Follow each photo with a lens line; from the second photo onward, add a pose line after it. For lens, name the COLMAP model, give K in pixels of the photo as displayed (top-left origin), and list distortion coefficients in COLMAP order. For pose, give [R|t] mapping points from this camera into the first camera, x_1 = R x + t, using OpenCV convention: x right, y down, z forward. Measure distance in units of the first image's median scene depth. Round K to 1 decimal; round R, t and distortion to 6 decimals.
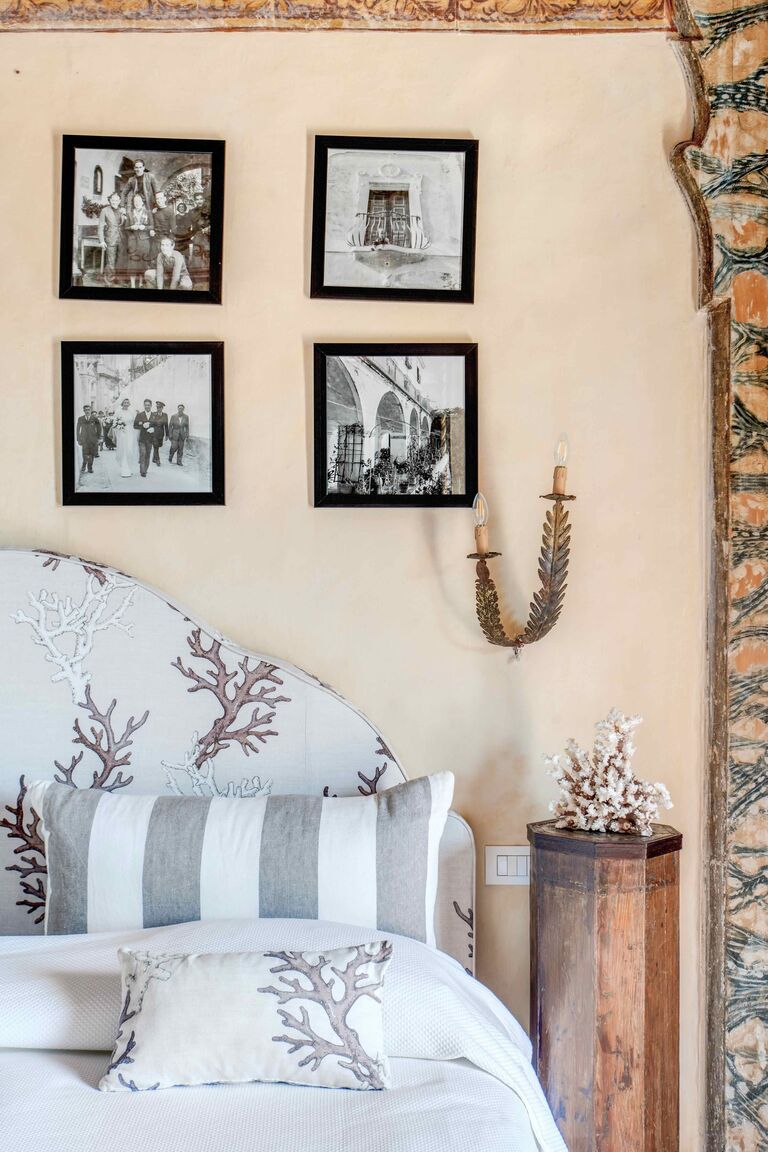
lens RADIAL K [[1330.8, 0, 383.6], [0, 1330.8, 569.6], [0, 0, 1]] dist [0.049218, 0.000000]
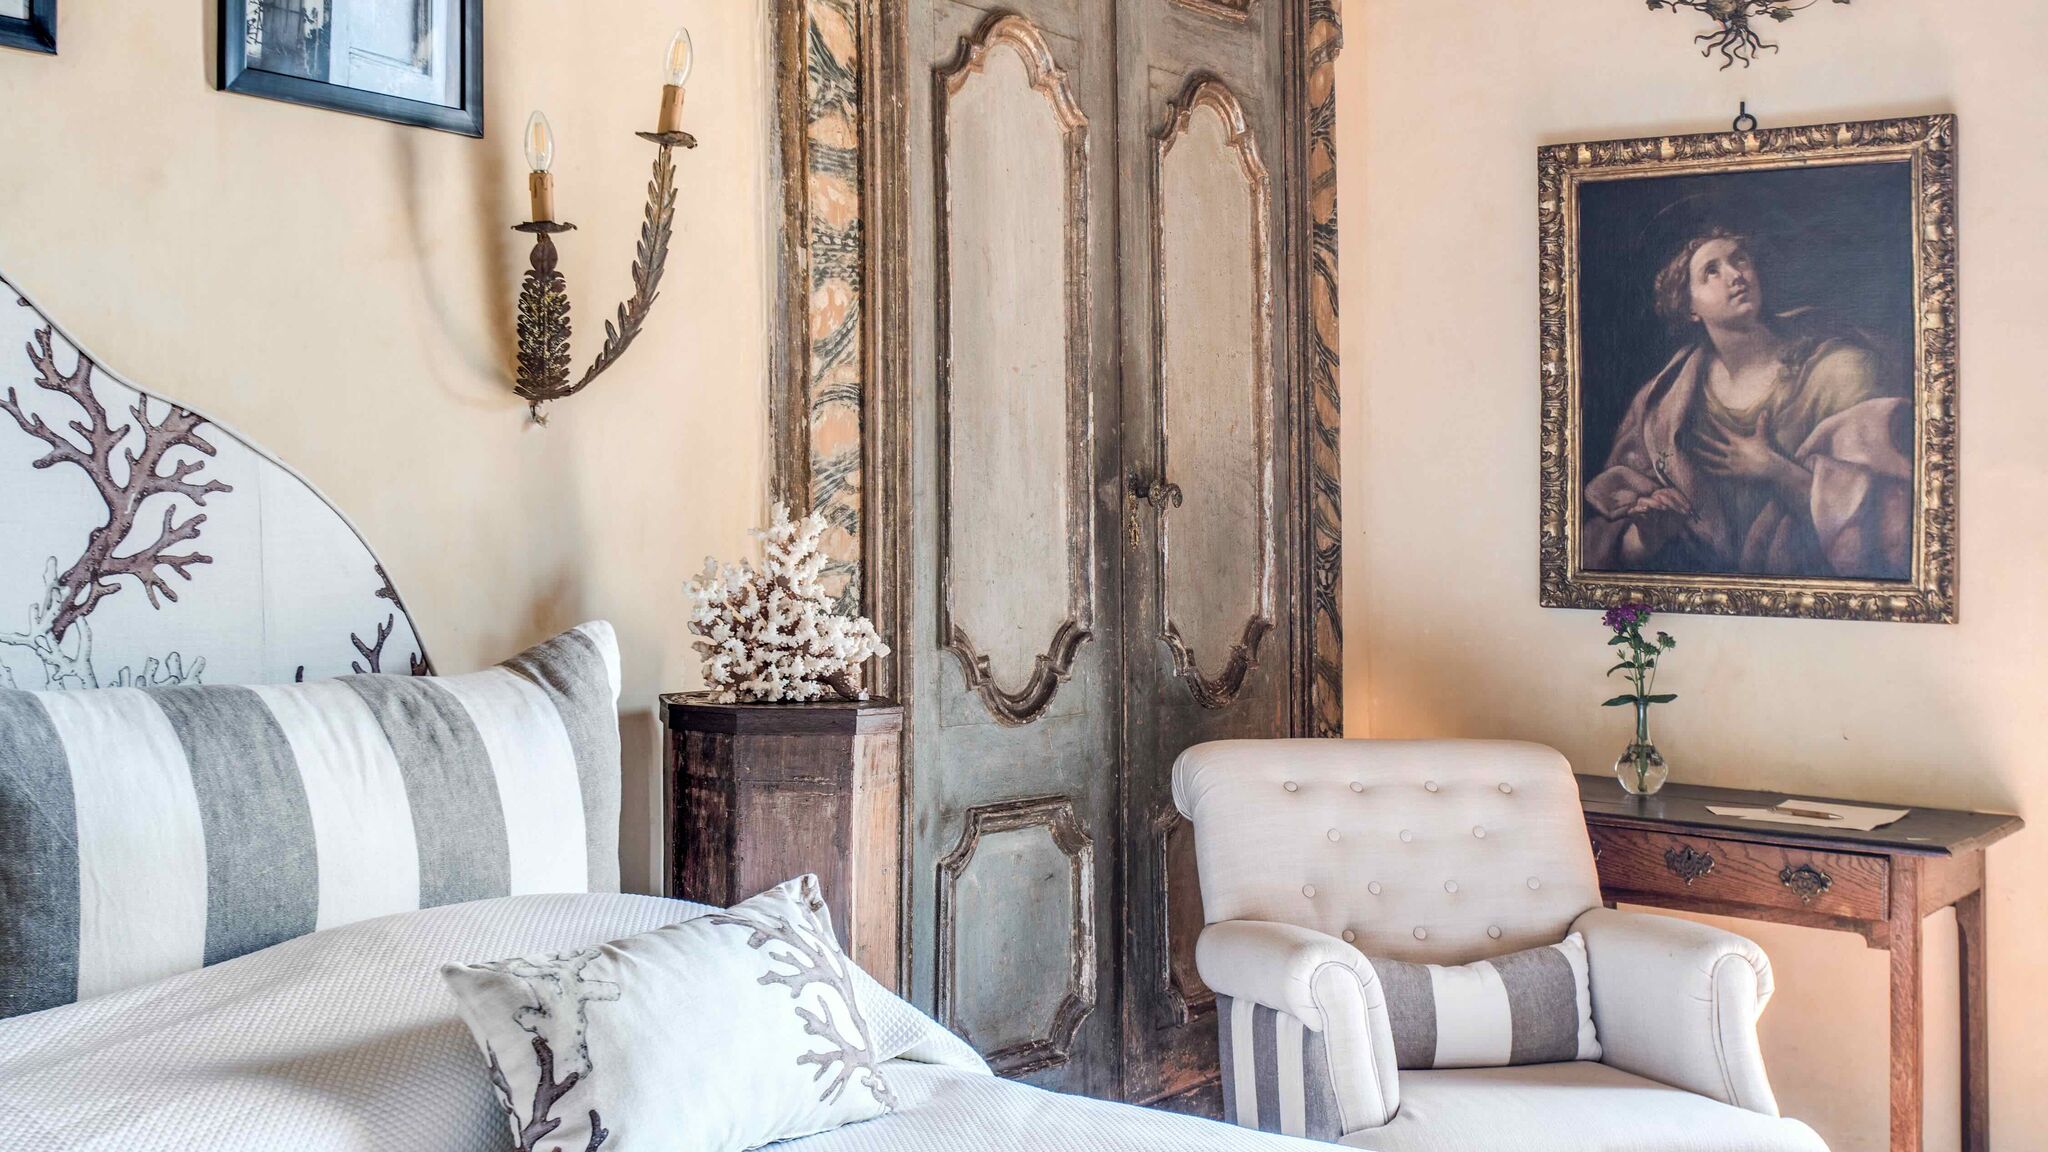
lens RADIAL K [[2240.4, 0, 1023.2], [0, 2240.4, 592.8], [0, 0, 1]] dist [-0.054387, 0.000000]
pose [[0.557010, -0.023363, 0.830177, -0.562602], [-0.034921, 0.998061, 0.051518, 0.082770], [-0.829771, -0.057686, 0.555114, 0.319006]]
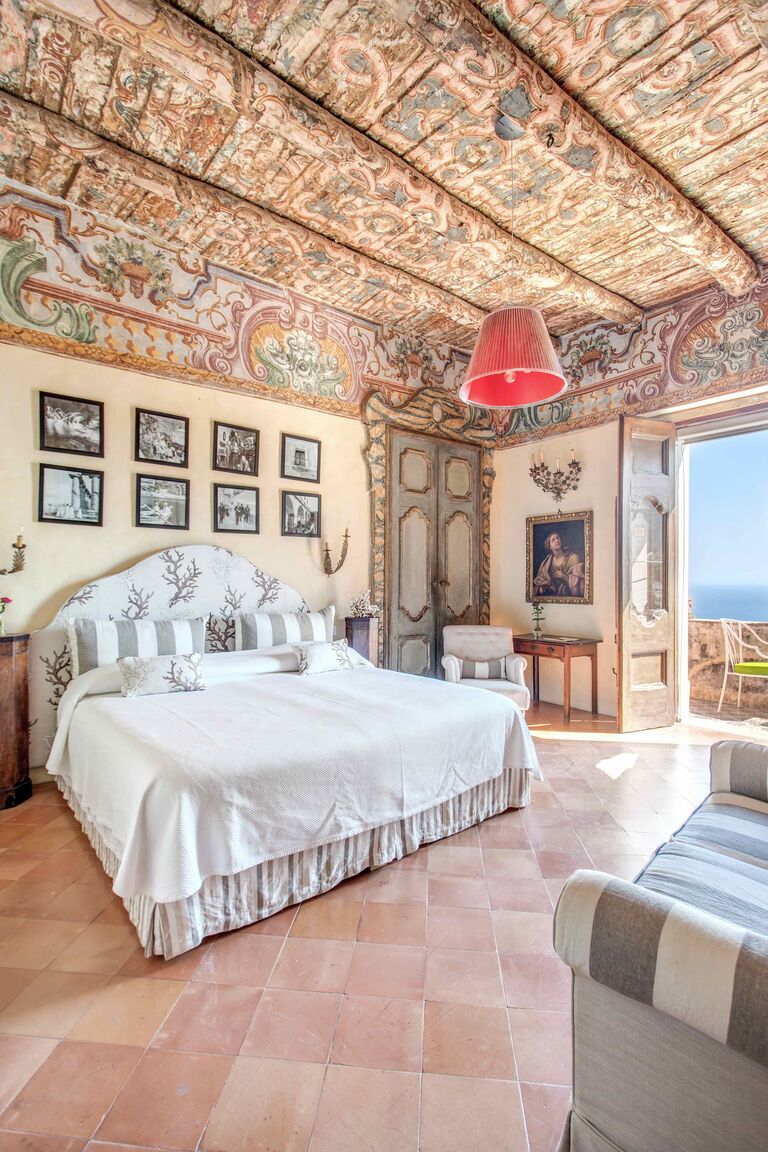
lens RADIAL K [[556.6, 0, 386.1], [0, 556.6, 575.2], [0, 0, 1]] dist [-0.000194, -0.000009]
pose [[0.778843, -0.001219, 0.627218, -0.789193], [-0.006864, 0.999922, 0.010467, 0.042282], [-0.627182, -0.012457, 0.778773, -0.356169]]
